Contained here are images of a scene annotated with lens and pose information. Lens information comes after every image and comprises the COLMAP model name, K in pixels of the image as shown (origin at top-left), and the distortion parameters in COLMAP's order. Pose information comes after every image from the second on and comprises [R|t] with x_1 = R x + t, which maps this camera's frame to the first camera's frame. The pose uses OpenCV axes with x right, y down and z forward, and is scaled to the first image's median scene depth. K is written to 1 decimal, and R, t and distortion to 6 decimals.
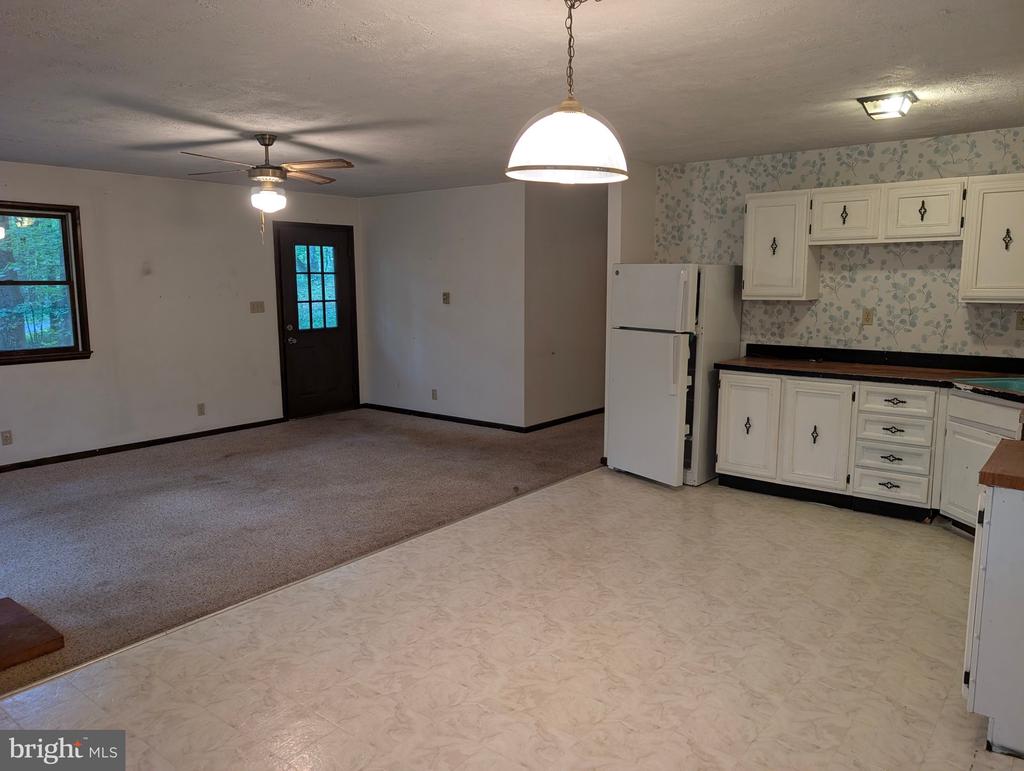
lens RADIAL K [[740.3, 0, 516.4], [0, 740.3, 386.1], [0, 0, 1]] dist [0.008389, -0.001177]
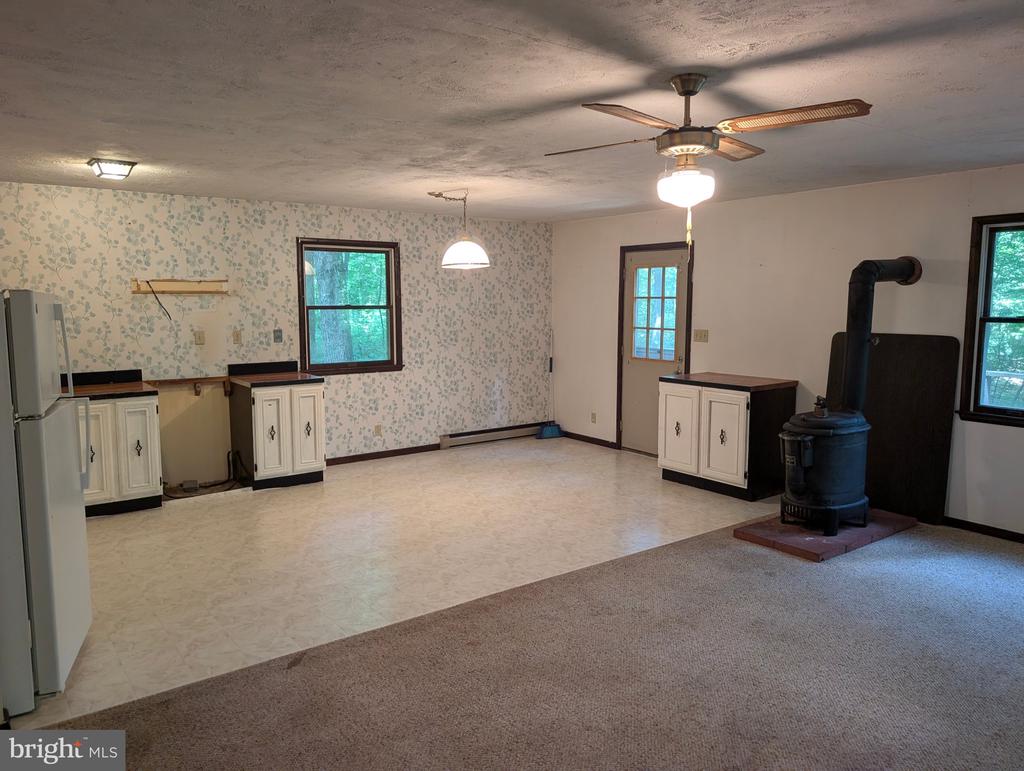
lens RADIAL K [[736.8, 0, 507.4], [0, 736.8, 380.1], [0, 0, 1]] dist [0.031778, -0.026825]
pose [[-0.962657, -0.026988, 0.269374, -0.365132], [0.043249, 0.966909, 0.251430, -0.258064], [-0.267246, 0.253691, -0.929635, 1.643782]]
